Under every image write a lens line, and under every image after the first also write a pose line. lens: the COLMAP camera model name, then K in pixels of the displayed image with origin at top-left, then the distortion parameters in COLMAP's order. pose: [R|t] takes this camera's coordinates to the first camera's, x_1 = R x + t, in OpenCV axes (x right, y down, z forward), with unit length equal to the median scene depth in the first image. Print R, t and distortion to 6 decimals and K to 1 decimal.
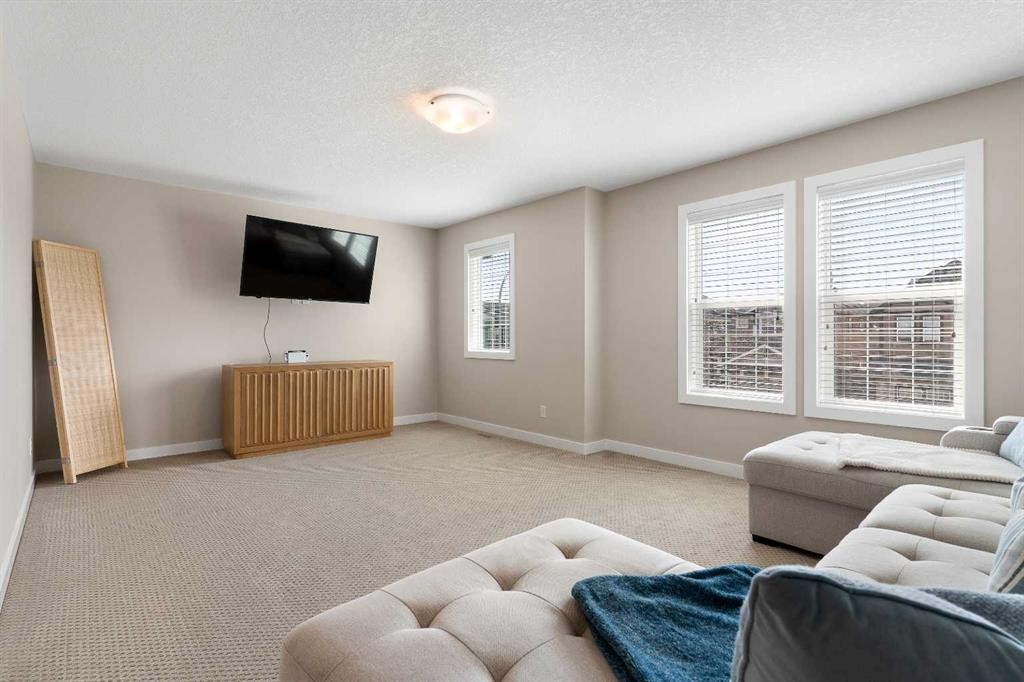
lens RADIAL K [[451.6, 0, 512.0], [0, 451.6, 341.0], [0, 0, 1]] dist [-0.024044, -0.000068]
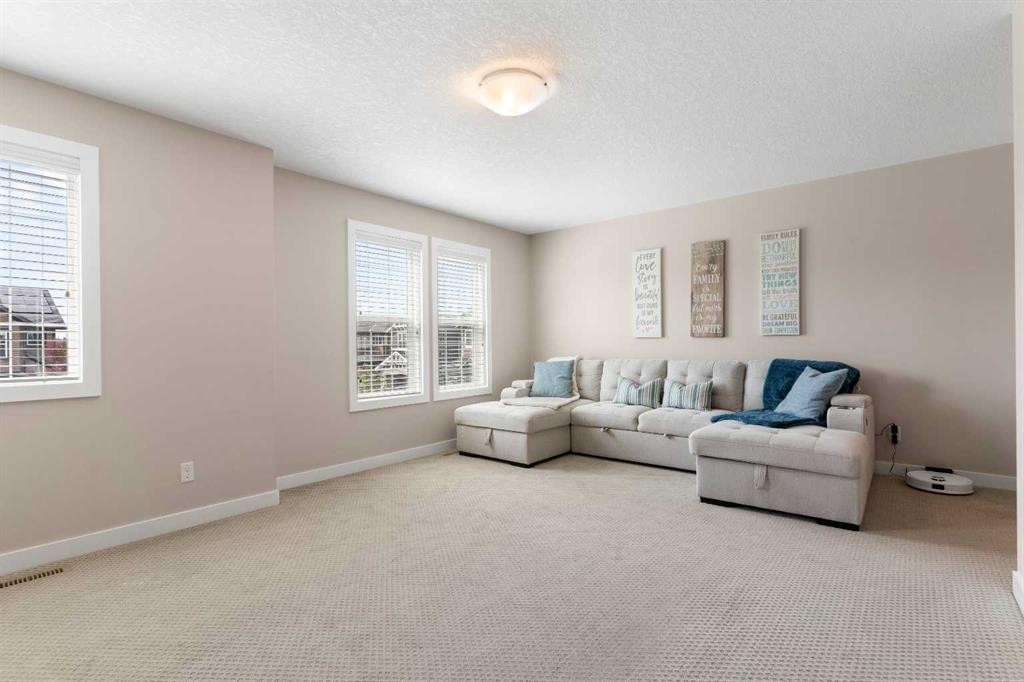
lens RADIAL K [[488.3, 0, 512.0], [0, 488.3, 341.0], [0, 0, 1]] dist [0.001484, -0.000155]
pose [[-0.123330, -0.000022, 0.992366, -0.769904], [0.004302, 0.999991, 0.000557, -0.023947], [-0.992356, 0.004338, -0.123329, 0.769794]]
